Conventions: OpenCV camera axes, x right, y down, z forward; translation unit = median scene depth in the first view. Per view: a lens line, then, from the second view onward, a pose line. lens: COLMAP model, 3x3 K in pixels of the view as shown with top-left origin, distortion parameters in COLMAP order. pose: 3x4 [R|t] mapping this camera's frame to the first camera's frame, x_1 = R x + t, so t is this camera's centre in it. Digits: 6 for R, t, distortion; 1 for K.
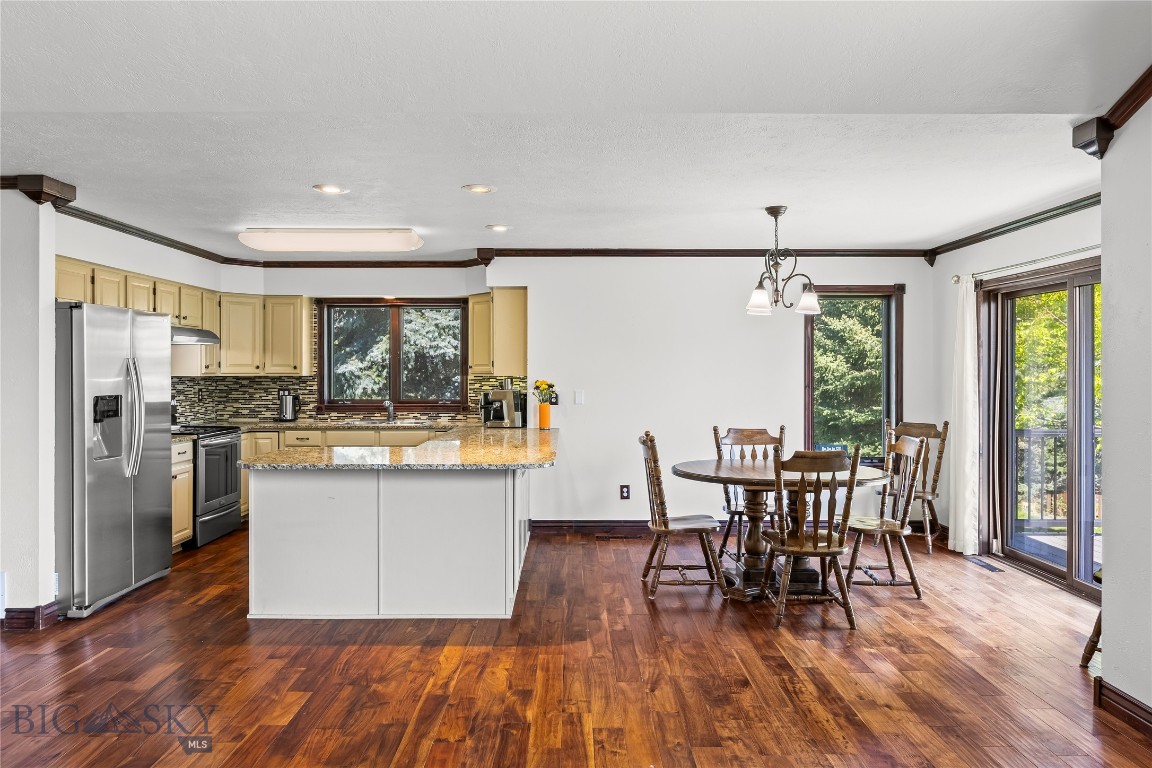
lens RADIAL K [[750.5, 0, 569.9], [0, 750.5, 376.4], [0, 0, 1]] dist [0.000268, 0.000258]
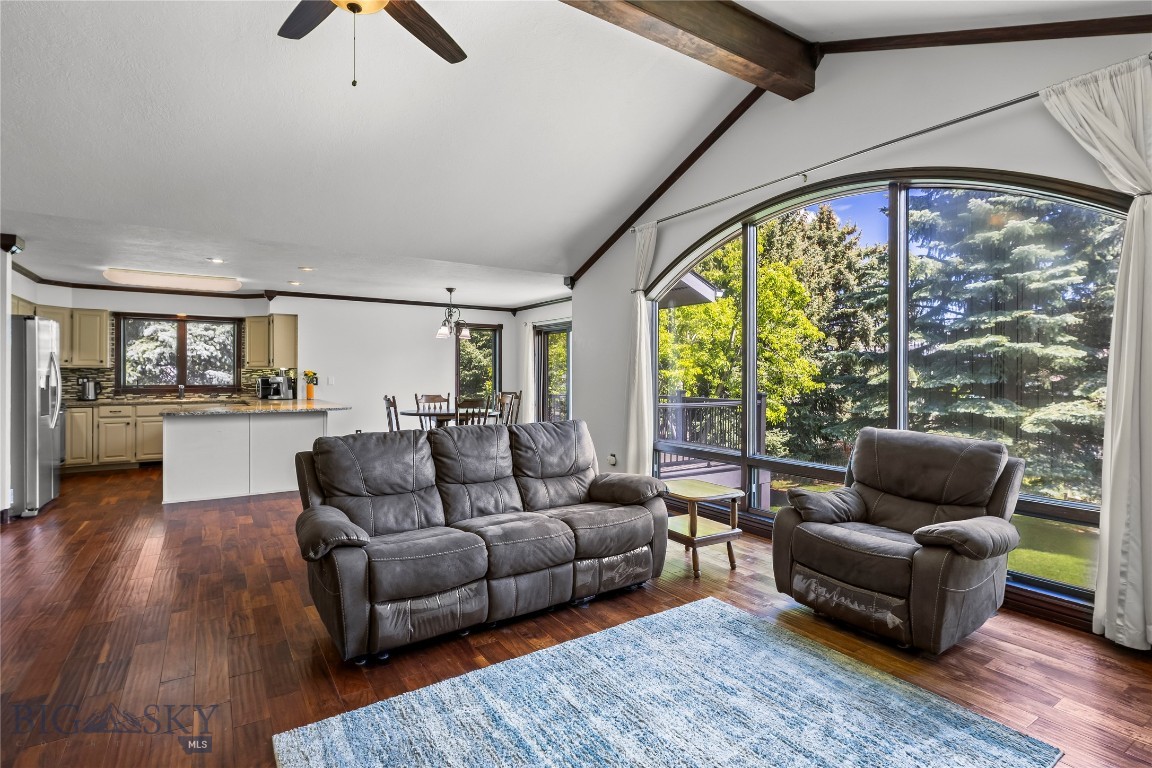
lens RADIAL K [[563.7, 0, 579.2], [0, 563.7, 374.4], [0, 0, 1]] dist [0.000403, 0.000005]
pose [[0.837201, 0.001027, 0.546894, -0.217465], [0.002232, 0.999983, -0.005295, 0.021588], [-0.546890, 0.005653, 0.837185, -0.396333]]
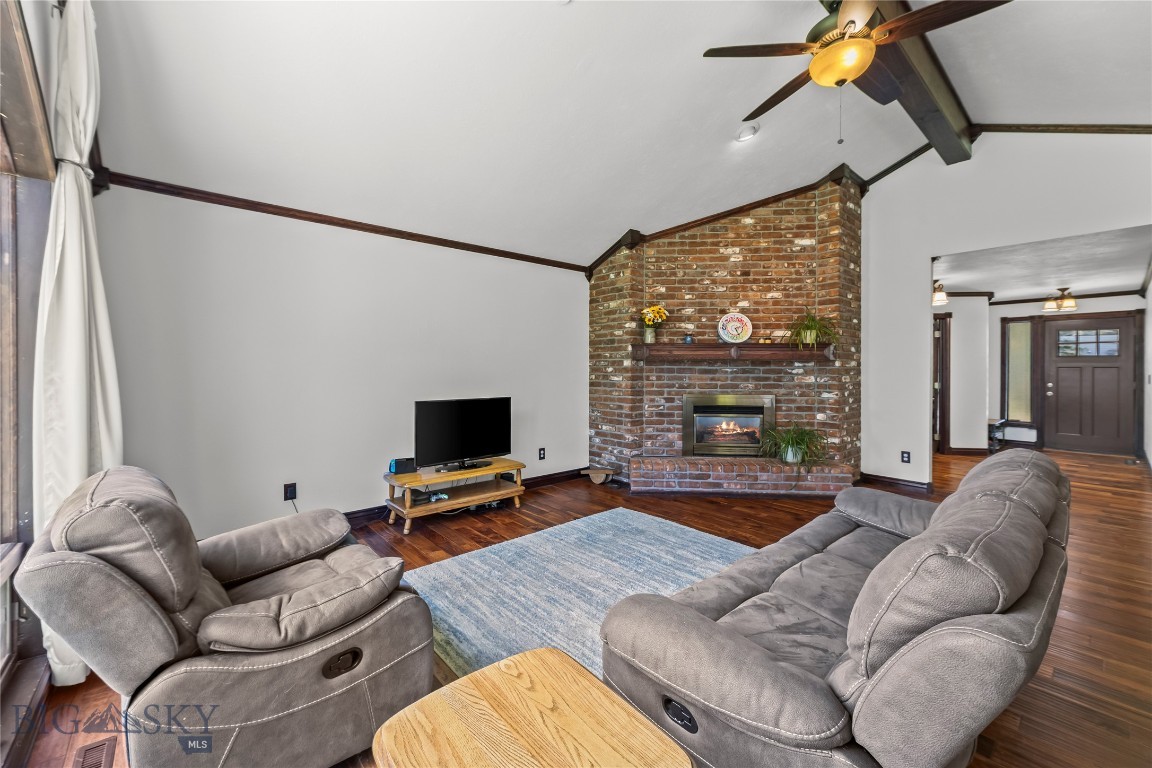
lens RADIAL K [[458.8, 0, 574.8], [0, 458.8, 368.9], [0, 0, 1]] dist [0.007116, -0.000005]
pose [[-0.759545, -0.002261, -0.650451, 0.285628], [-0.007829, 0.999953, 0.005667, 0.017671], [0.650408, 0.009397, -0.759527, 0.149030]]
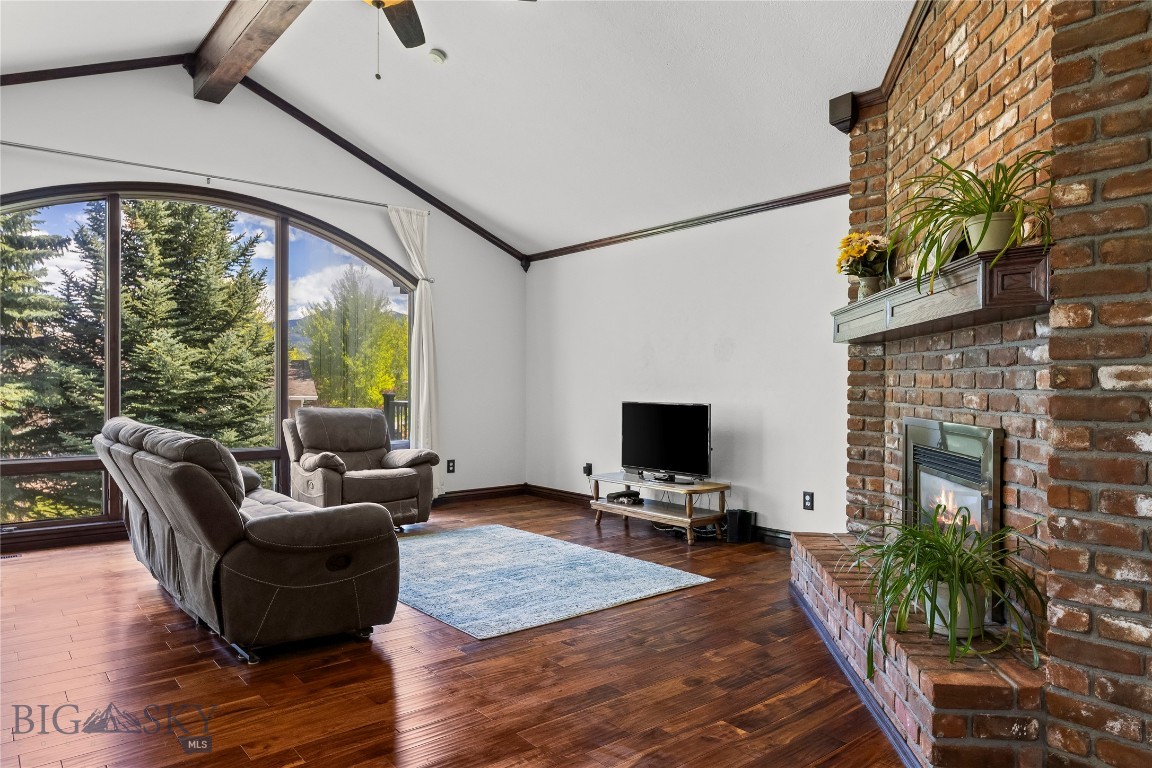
lens RADIAL K [[745.8, 0, 576.0], [0, 745.8, 384.0], [0, 0, 1]] dist [-0.001016, -0.000913]
pose [[-0.626772, -0.004569, 0.779190, -0.629338], [0.000168, 0.999982, 0.005998, 0.035738], [-0.779203, 0.003890, -0.626760, 0.217060]]
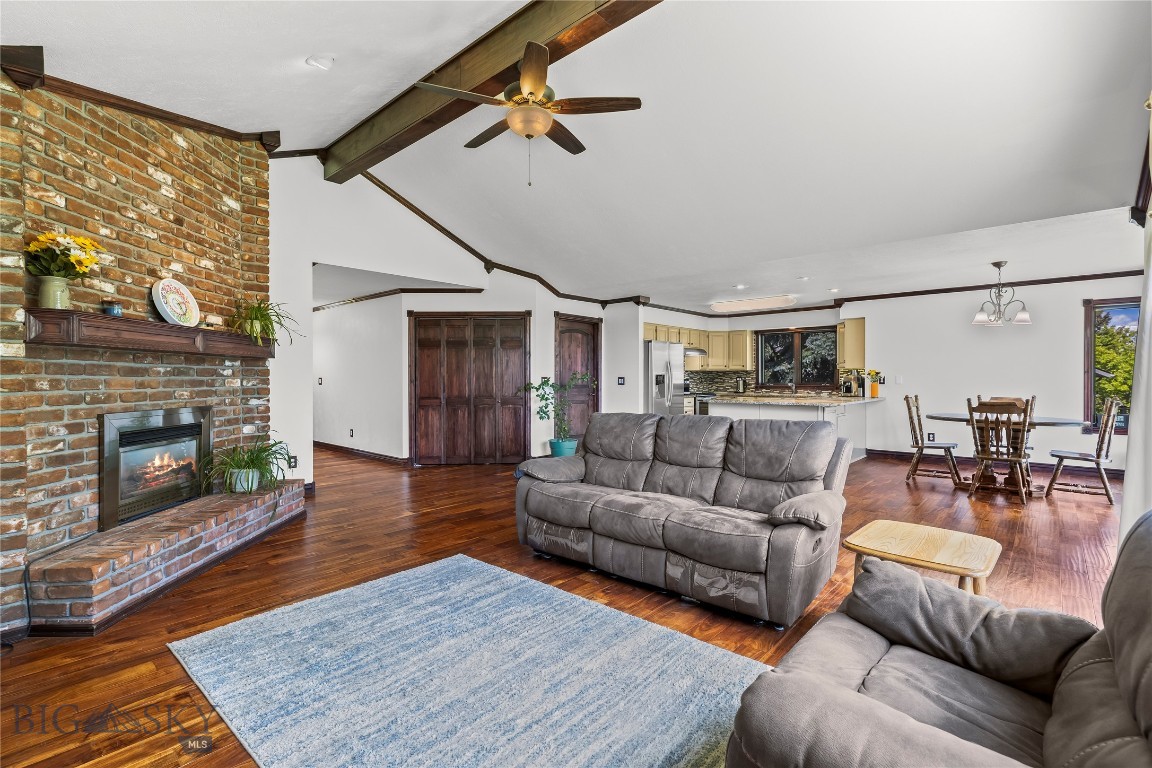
lens RADIAL K [[520.0, 0, 569.9], [0, 520.0, 382.6], [0, 0, 1]] dist [-0.000237, -0.000024]
pose [[0.734487, 0.004062, -0.678610, 0.263855], [-0.002657, 0.999992, 0.003110, 0.032394], [0.678617, -0.000481, 0.734492, -0.374555]]
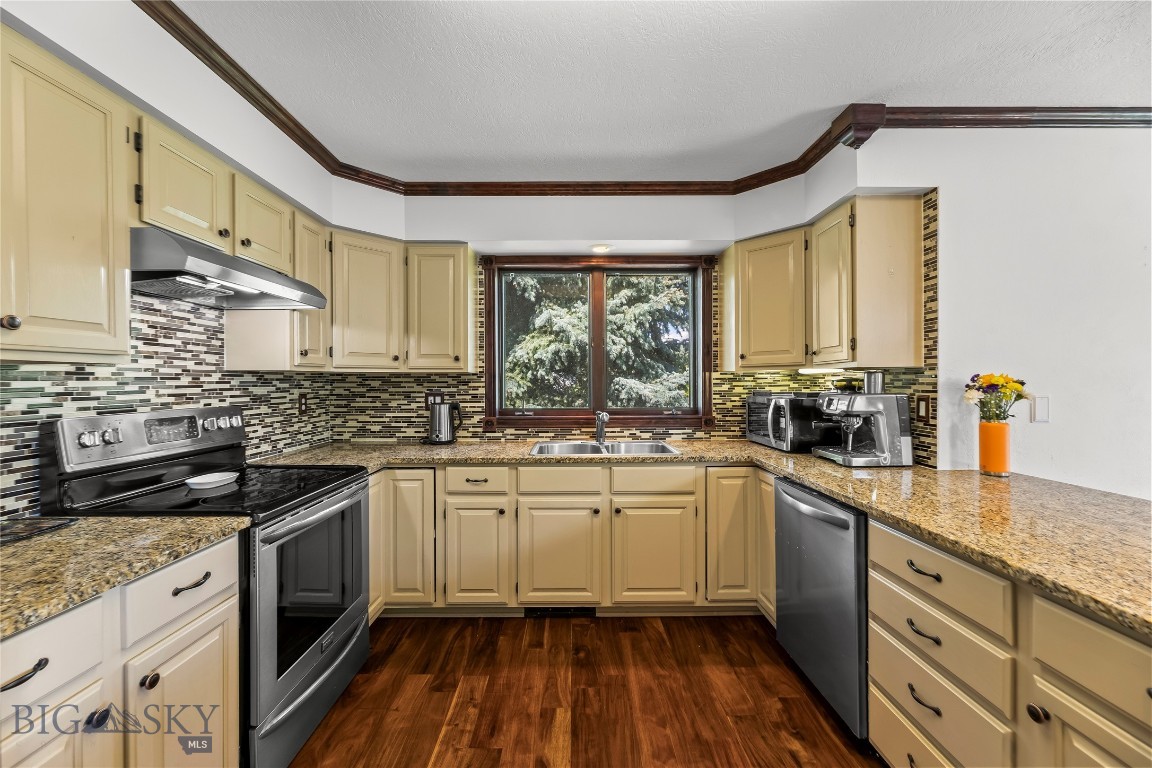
lens RADIAL K [[455.7, 0, 576.0], [0, 455.7, 384.0], [0, 0, 1]] dist [0.003338, 0.000049]
pose [[0.999982, -0.003668, 0.004764, -0.298694], [0.003663, 0.999993, 0.000955, 0.009930], [-0.004767, -0.000937, 0.999988, 0.691547]]
